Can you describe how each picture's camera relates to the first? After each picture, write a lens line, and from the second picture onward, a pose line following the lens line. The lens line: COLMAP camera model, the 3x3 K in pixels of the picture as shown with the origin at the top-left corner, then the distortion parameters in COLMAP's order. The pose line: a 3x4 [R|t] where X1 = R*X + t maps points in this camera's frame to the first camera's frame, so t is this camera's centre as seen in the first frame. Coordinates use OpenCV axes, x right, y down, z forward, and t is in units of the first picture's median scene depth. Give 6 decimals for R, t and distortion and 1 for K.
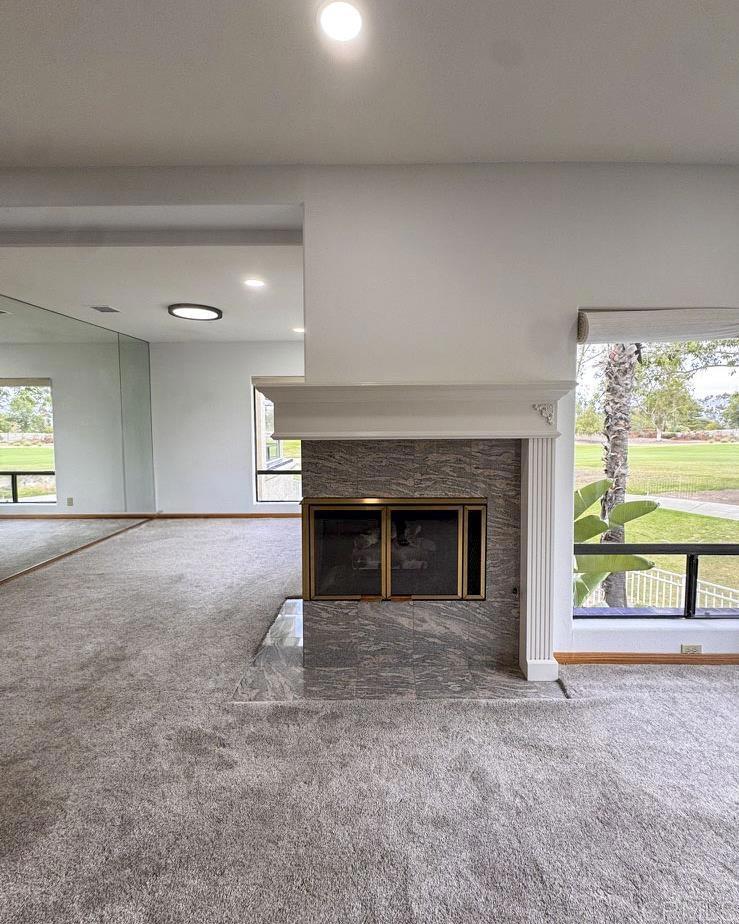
lens RADIAL K [[397.4, 0, 359.2], [0, 397.4, 445.5], [0, 0, 1]] dist [-0.001765, -0.000949]
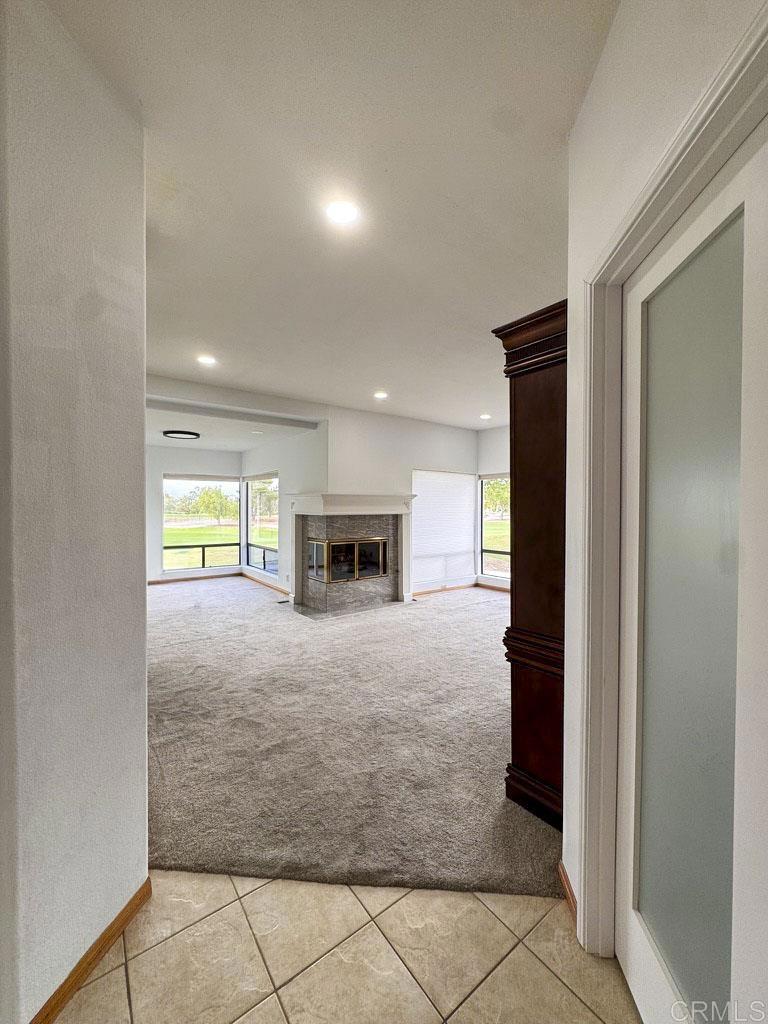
lens RADIAL K [[411.5, 0, 383.4], [0, 411.5, 511.3], [0, 0, 1]] dist [-0.000788, -0.000116]
pose [[0.795908, 0.000337, 0.605418, -1.352678], [0.029851, 0.998762, -0.039800, 0.070244], [-0.604681, 0.049749, 0.794912, -1.162262]]
